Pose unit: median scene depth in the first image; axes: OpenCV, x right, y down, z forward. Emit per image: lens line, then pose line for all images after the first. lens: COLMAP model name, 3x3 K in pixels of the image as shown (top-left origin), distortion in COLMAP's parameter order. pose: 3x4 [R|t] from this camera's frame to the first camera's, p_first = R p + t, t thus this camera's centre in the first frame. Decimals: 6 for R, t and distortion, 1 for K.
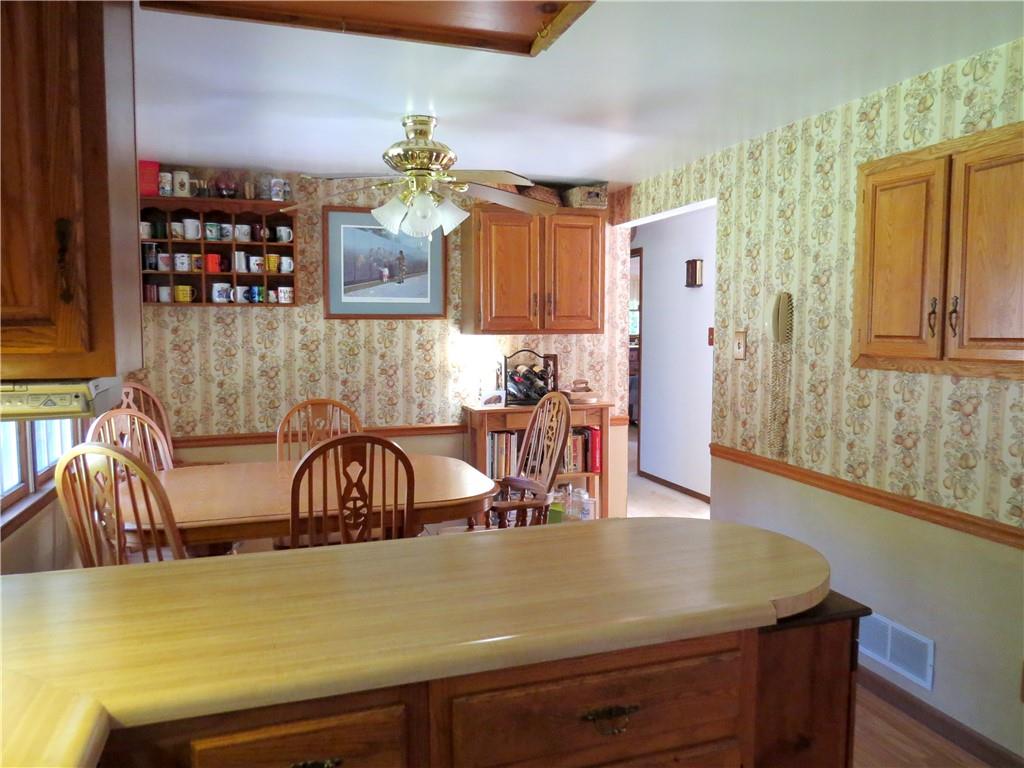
lens RADIAL K [[730.2, 0, 512.2], [0, 730.2, 388.5], [0, 0, 1]] dist [0.000508, 0.001485]
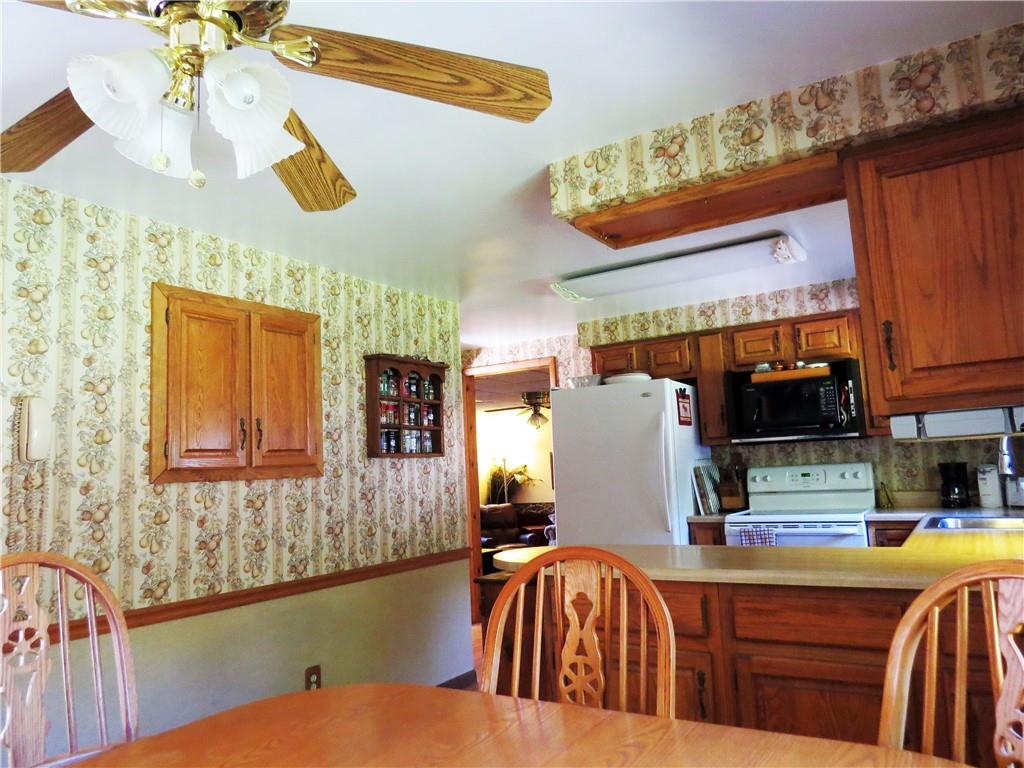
lens RADIAL K [[730.2, 0, 510.9], [0, 730.2, 379.6], [0, 0, 1]] dist [0.000508, 0.001485]
pose [[-0.622924, 0.119873, 0.773044, -0.627060], [0.109622, 0.991815, -0.065464, -0.052985], [-0.774564, 0.043963, -0.630966, 1.311909]]
